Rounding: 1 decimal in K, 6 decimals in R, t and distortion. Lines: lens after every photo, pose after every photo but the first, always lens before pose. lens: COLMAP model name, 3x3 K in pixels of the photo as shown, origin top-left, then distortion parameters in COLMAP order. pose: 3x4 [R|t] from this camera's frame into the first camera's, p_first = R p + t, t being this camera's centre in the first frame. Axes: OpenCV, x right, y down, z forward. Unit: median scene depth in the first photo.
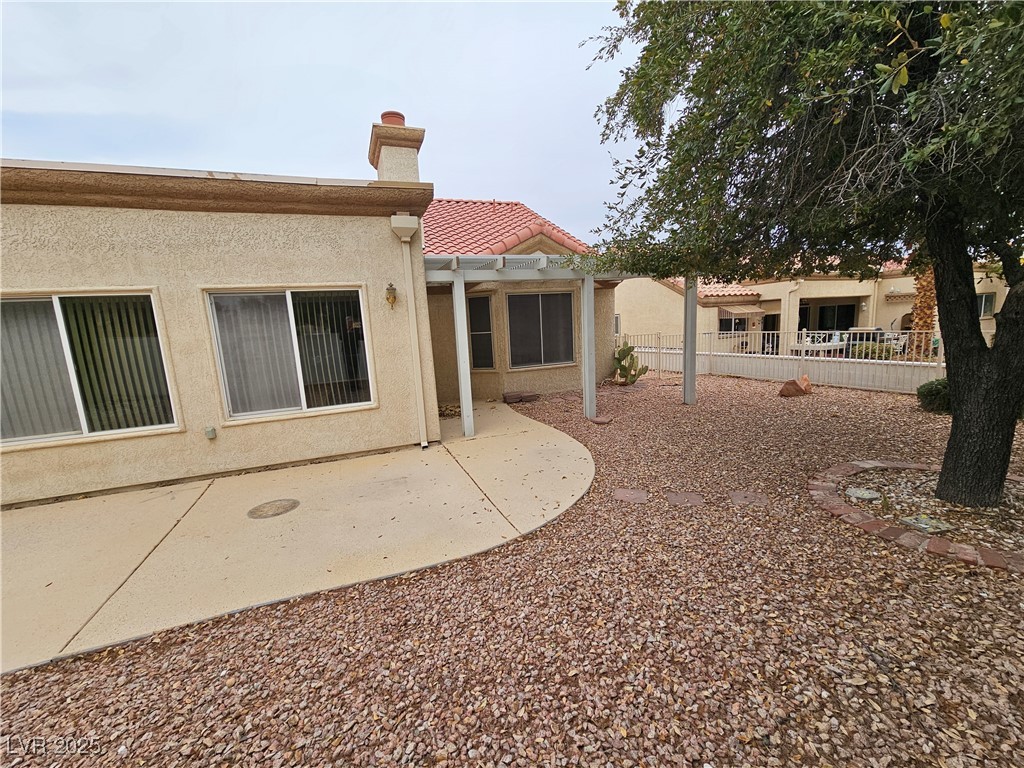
lens RADIAL K [[419.1, 0, 512.7], [0, 419.1, 394.7], [0, 0, 1]] dist [-0.001032, -0.000088]
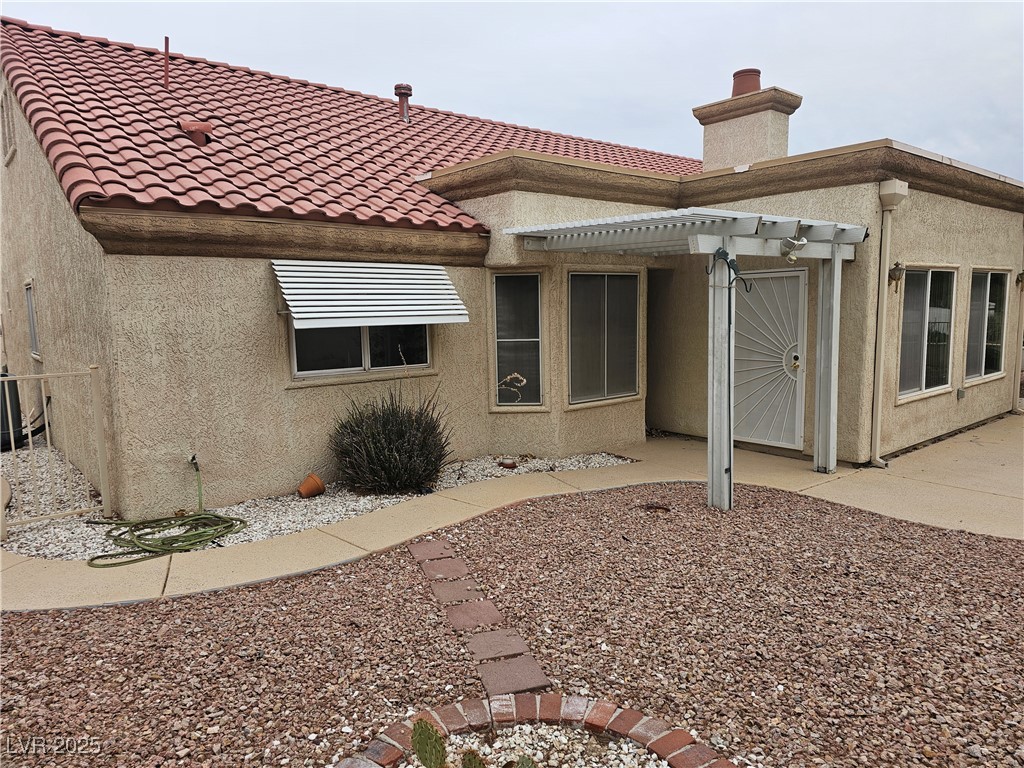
lens RADIAL K [[680.8, 0, 512.0], [0, 680.8, 384.0], [0, 0, 1]] dist [0.052349, -0.032653]
pose [[0.948066, -0.007409, 0.317987, -2.270332], [0.031213, 0.997070, -0.069831, 0.146005], [-0.316538, 0.076130, 0.945520, -0.350194]]
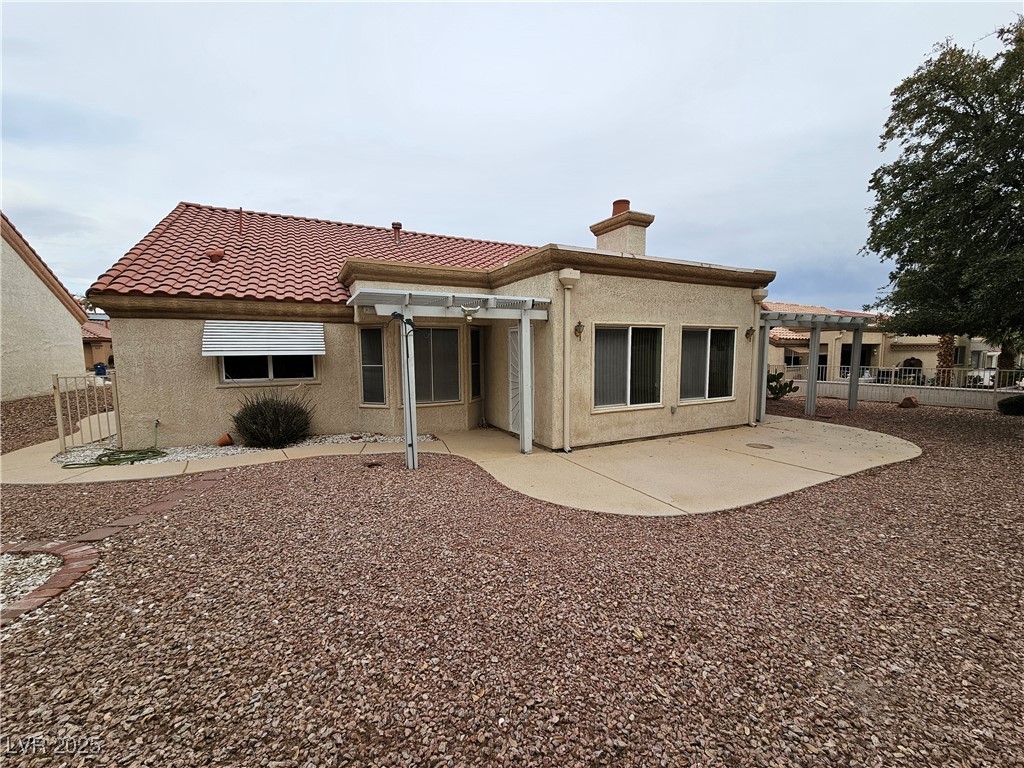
lens RADIAL K [[415.3, 0, 514.5], [0, 415.3, 389.8], [0, 0, 1]] dist [-0.001580, -0.000009]
pose [[0.994834, 0.032084, 0.096308, -1.407023], [-0.023737, 0.995960, -0.086600, 0.160297], [-0.098698, 0.083867, 0.991577, -0.556211]]
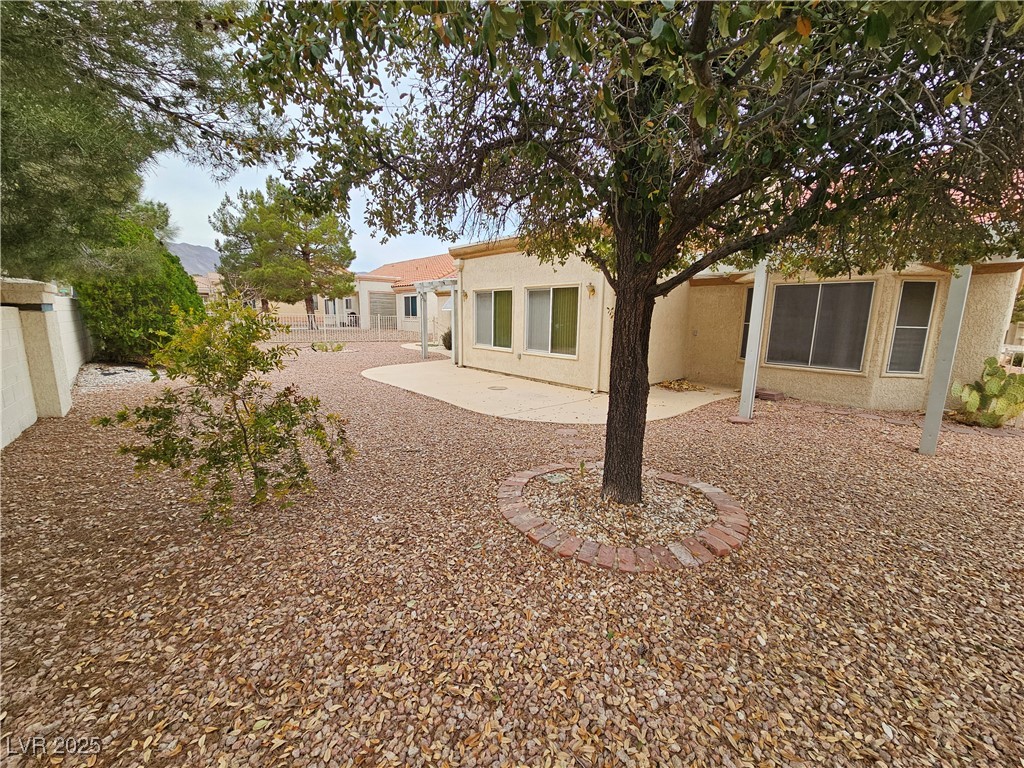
lens RADIAL K [[415.3, 0, 514.5], [0, 415.3, 389.8], [0, 0, 1]] dist [-0.001580, -0.000009]
pose [[0.336239, 0.223312, -0.914918, 1.105728], [-0.199899, 0.966268, 0.162381, -0.068938], [0.920317, 0.128293, 0.369536, 0.217127]]
